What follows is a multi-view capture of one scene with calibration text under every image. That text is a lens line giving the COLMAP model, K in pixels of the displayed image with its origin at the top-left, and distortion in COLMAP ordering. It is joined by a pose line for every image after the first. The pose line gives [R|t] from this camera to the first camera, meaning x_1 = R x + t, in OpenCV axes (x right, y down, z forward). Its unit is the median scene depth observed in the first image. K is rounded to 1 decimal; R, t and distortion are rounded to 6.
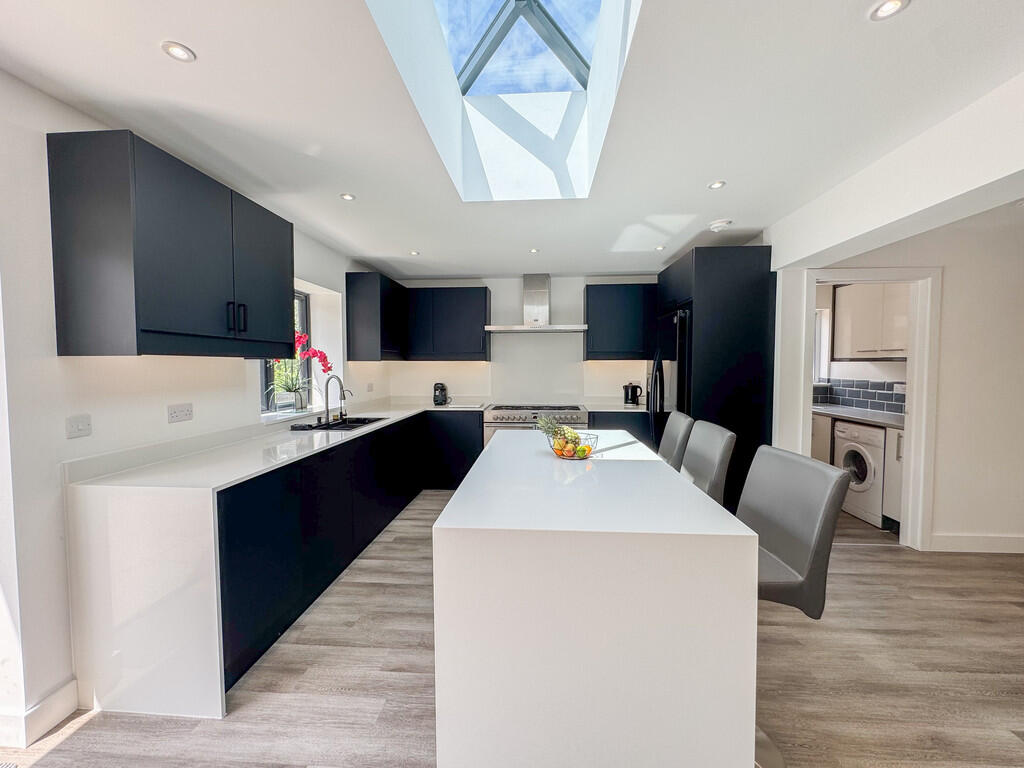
lens RADIAL K [[419.3, 0, 509.9], [0, 419.3, 382.7], [0, 0, 1]] dist [-0.002043, 0.000182]
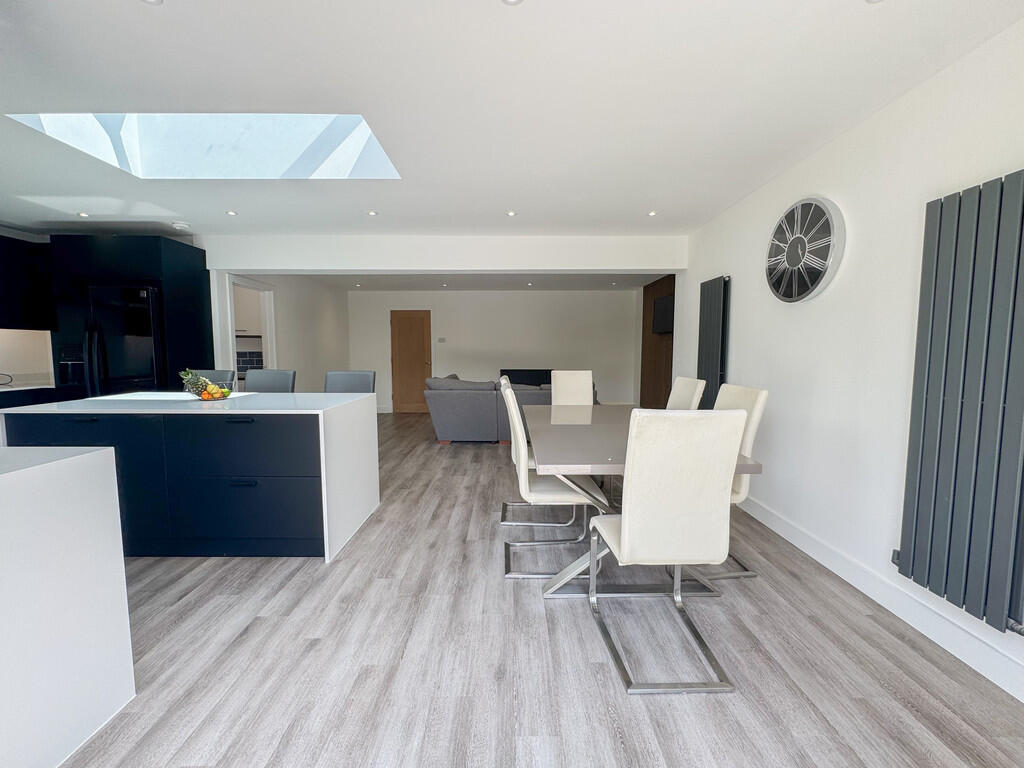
lens RADIAL K [[419.3, 0, 509.9], [0, 419.3, 382.7], [0, 0, 1]] dist [-0.002043, 0.000182]
pose [[-0.066967, -0.074993, 0.994933, -0.840126], [0.041835, 0.996083, 0.077895, 0.041190], [-0.996878, 0.046839, -0.063568, 0.106989]]
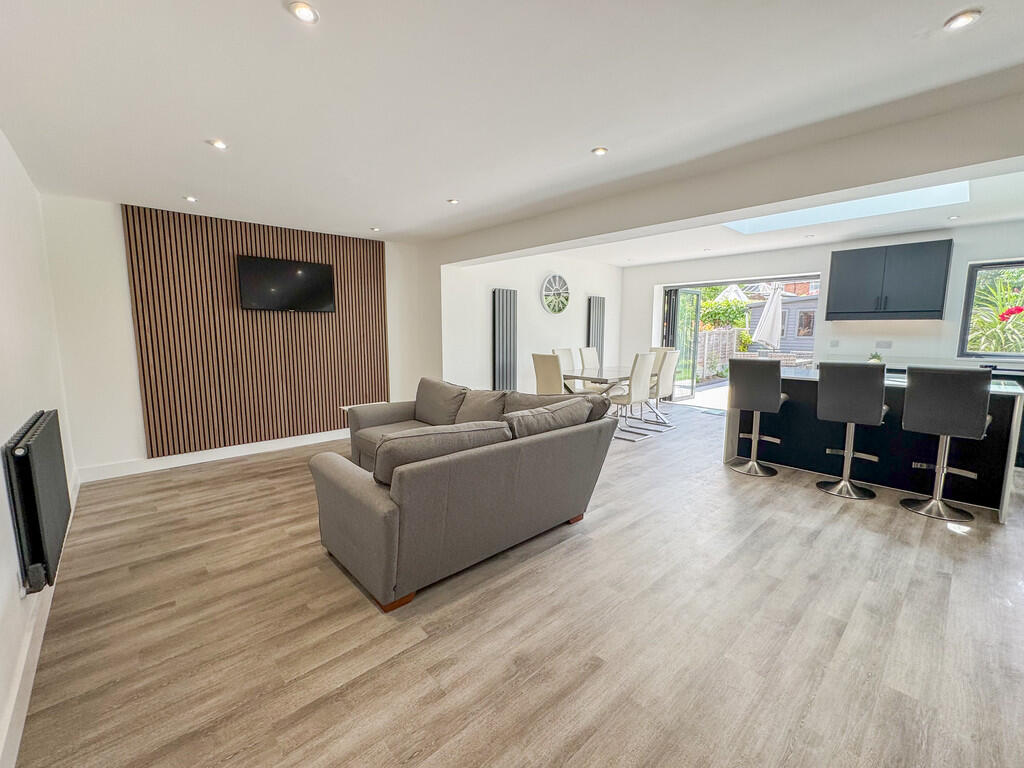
lens RADIAL K [[419.3, 0, 509.9], [0, 419.3, 382.7], [0, 0, 1]] dist [-0.002043, 0.000182]
pose [[-0.703072, 0.081890, -0.706388, 1.560454], [-0.033169, 0.988490, 0.147606, 0.004981], [0.710345, 0.127208, -0.692263, 0.767230]]
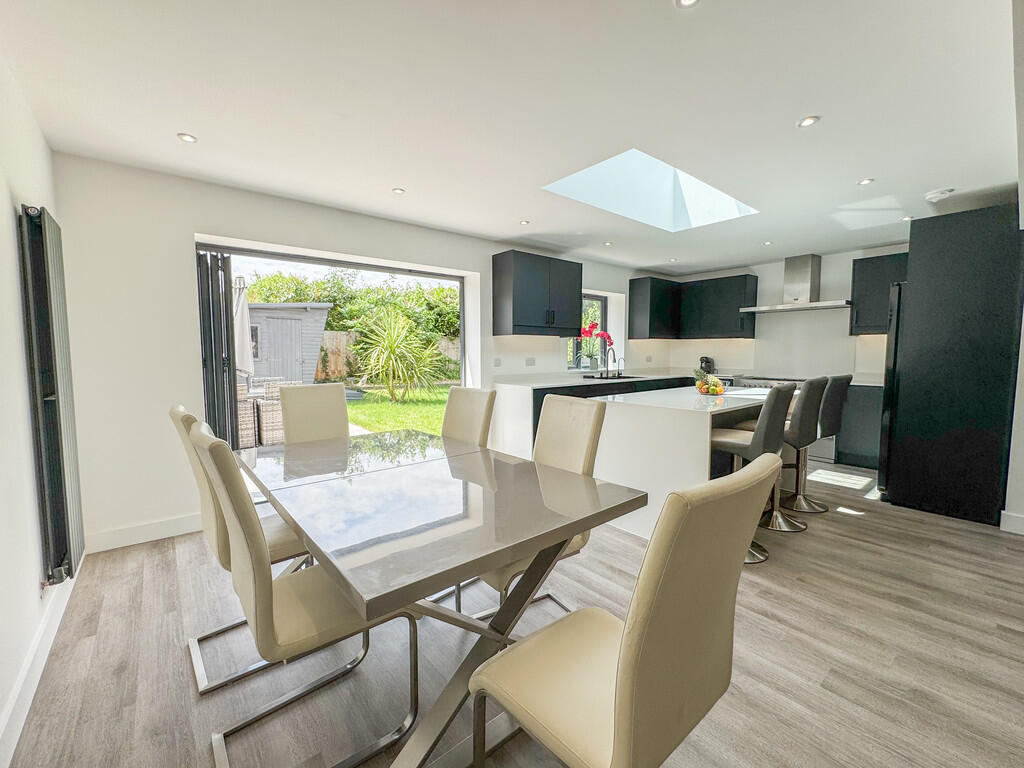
lens RADIAL K [[419.3, 0, 509.9], [0, 419.3, 382.7], [0, 0, 1]] dist [-0.002043, 0.000182]
pose [[0.689615, 0.055881, -0.722017, 0.512755], [-0.031014, 0.998383, 0.047648, 0.055370], [0.723511, -0.010466, 0.690233, -0.420507]]
